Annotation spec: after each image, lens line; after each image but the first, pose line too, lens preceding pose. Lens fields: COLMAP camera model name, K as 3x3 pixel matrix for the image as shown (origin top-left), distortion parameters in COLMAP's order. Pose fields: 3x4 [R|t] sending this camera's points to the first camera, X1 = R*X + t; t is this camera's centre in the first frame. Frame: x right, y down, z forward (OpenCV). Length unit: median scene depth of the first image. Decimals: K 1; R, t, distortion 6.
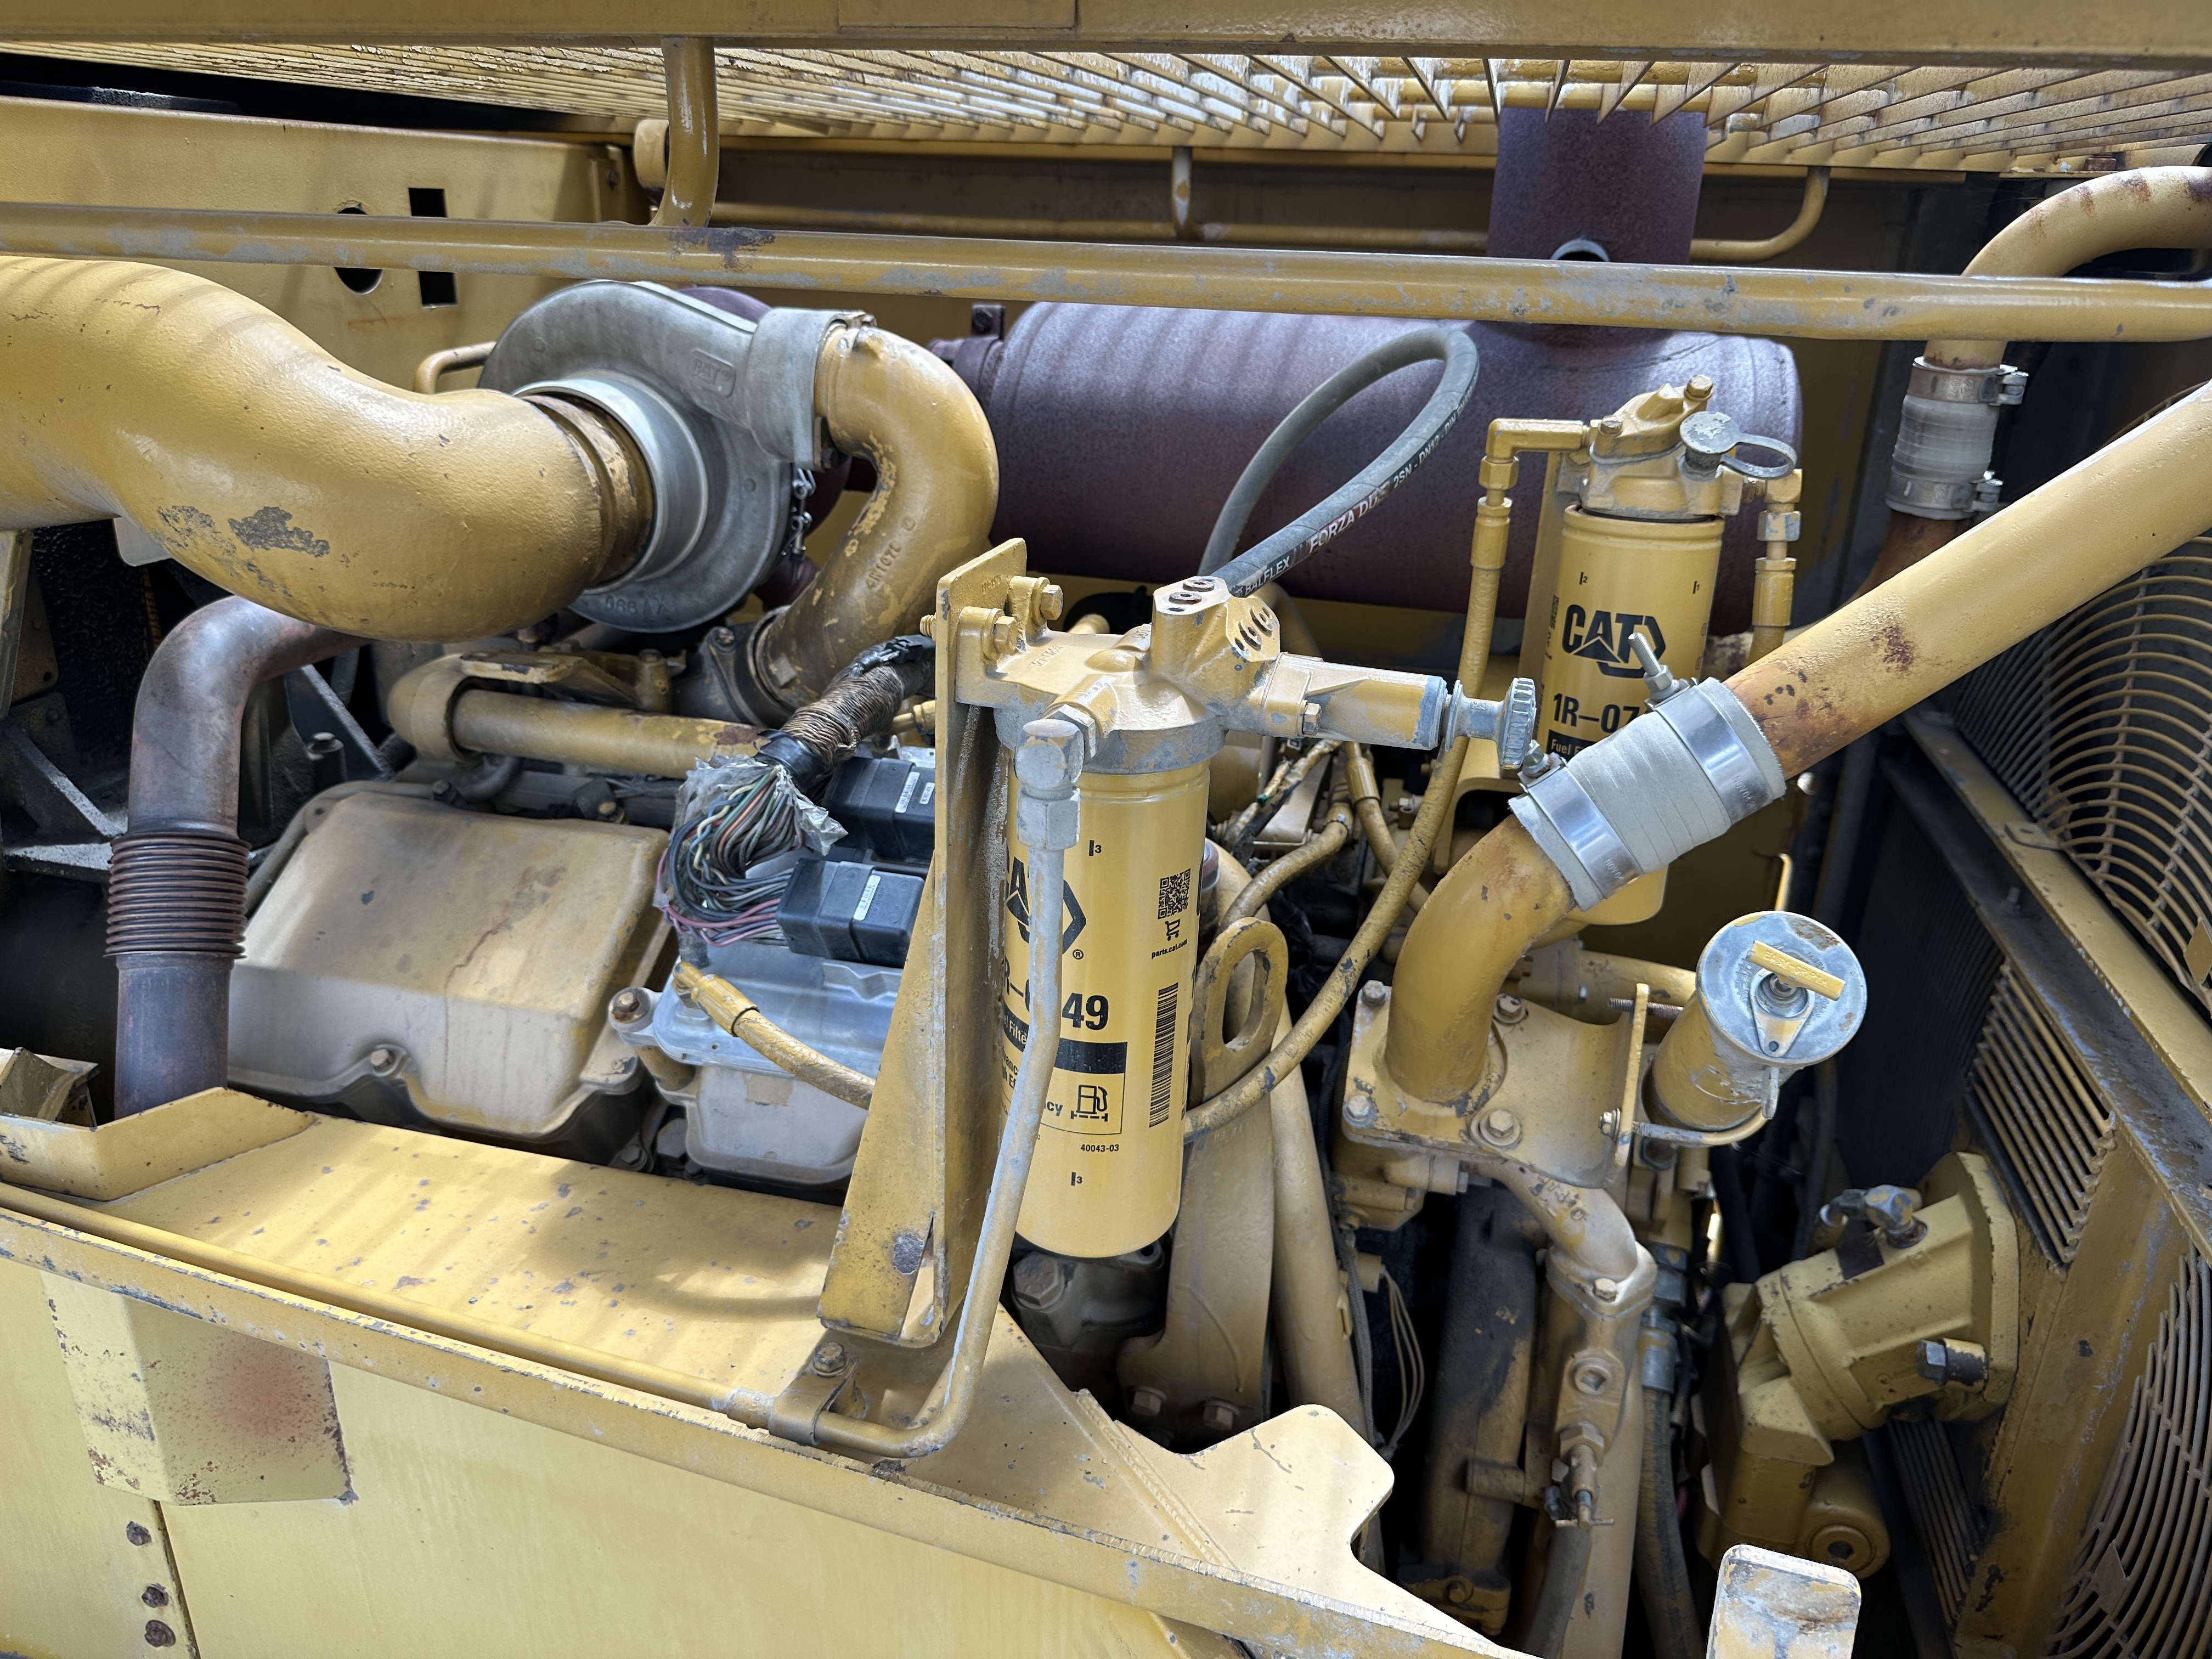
lens RADIAL K [[1568.1, 0, 1094.2], [0, 1568.1, 842.4], [0, 0, 1]] dist [0.000211, -0.025323]
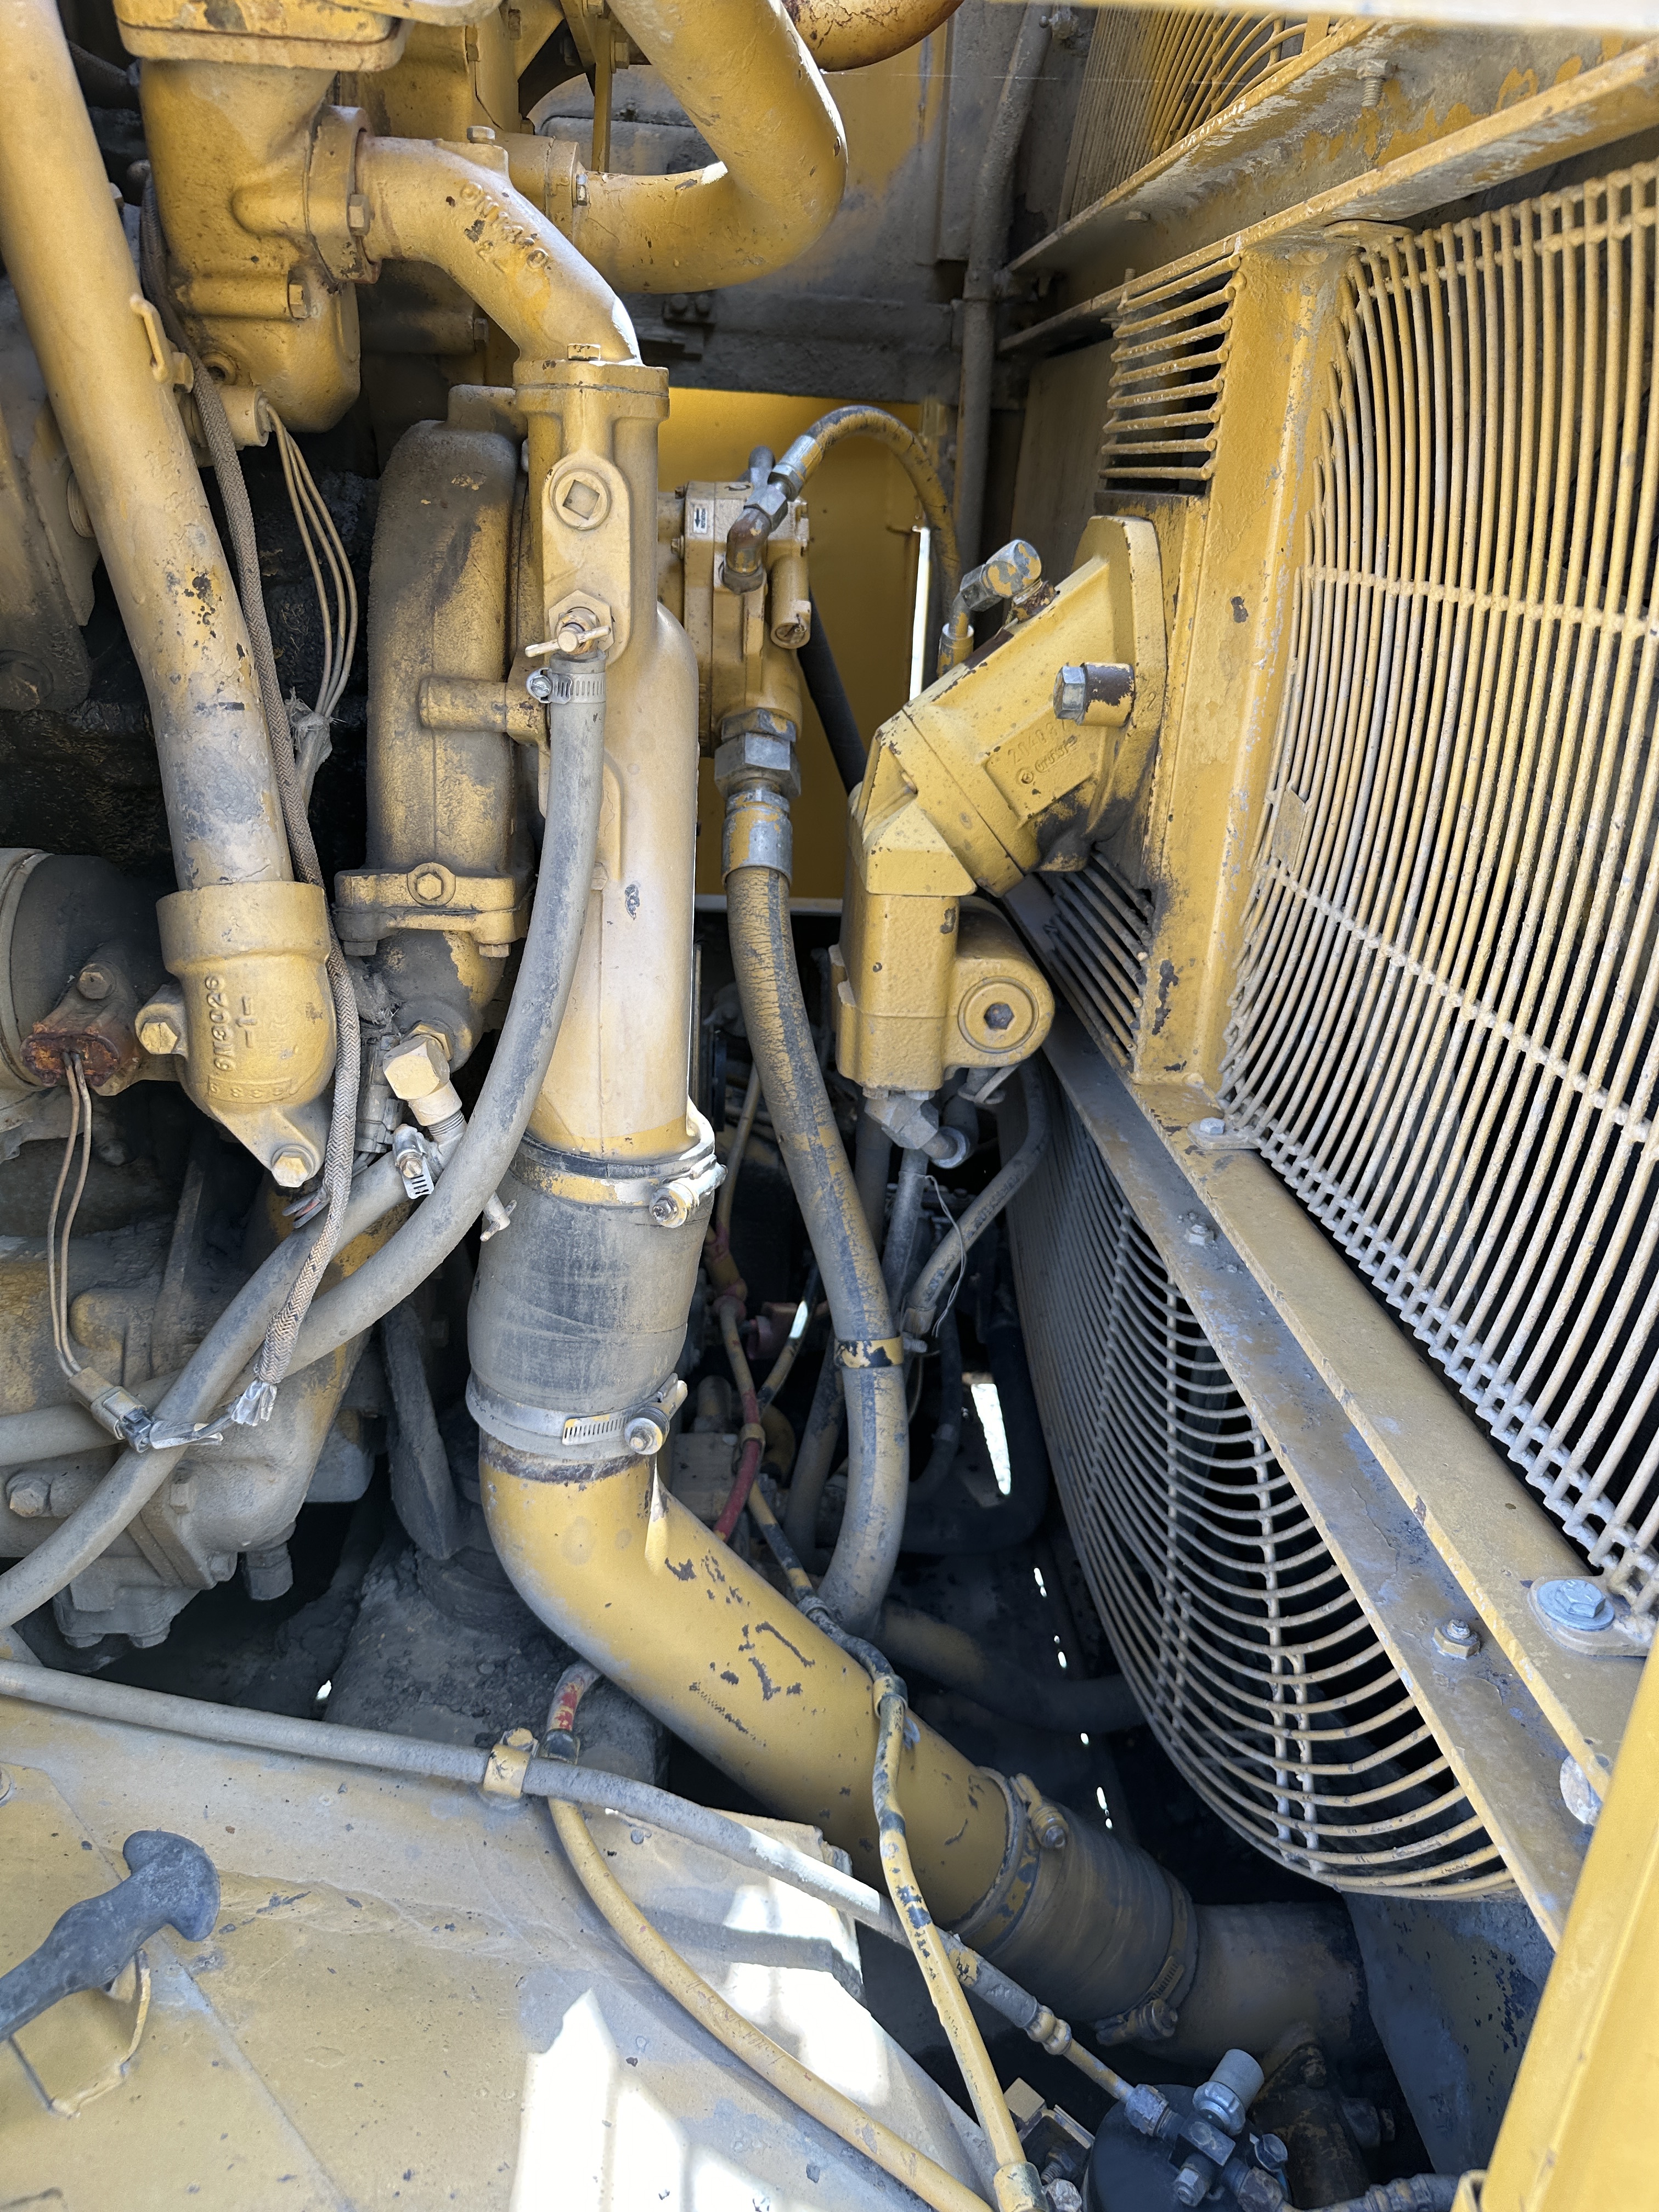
lens RADIAL K [[1568.1, 0, 825.2], [0, 1568.1, 1137.1], [0, 0, 1]] dist [0.000211, -0.025323]
pose [[0.949145, -0.113503, 0.293669, 0.162088], [0.094405, 0.992437, 0.078460, 0.484905], [-0.300354, -0.046746, 0.952682, 0.275450]]
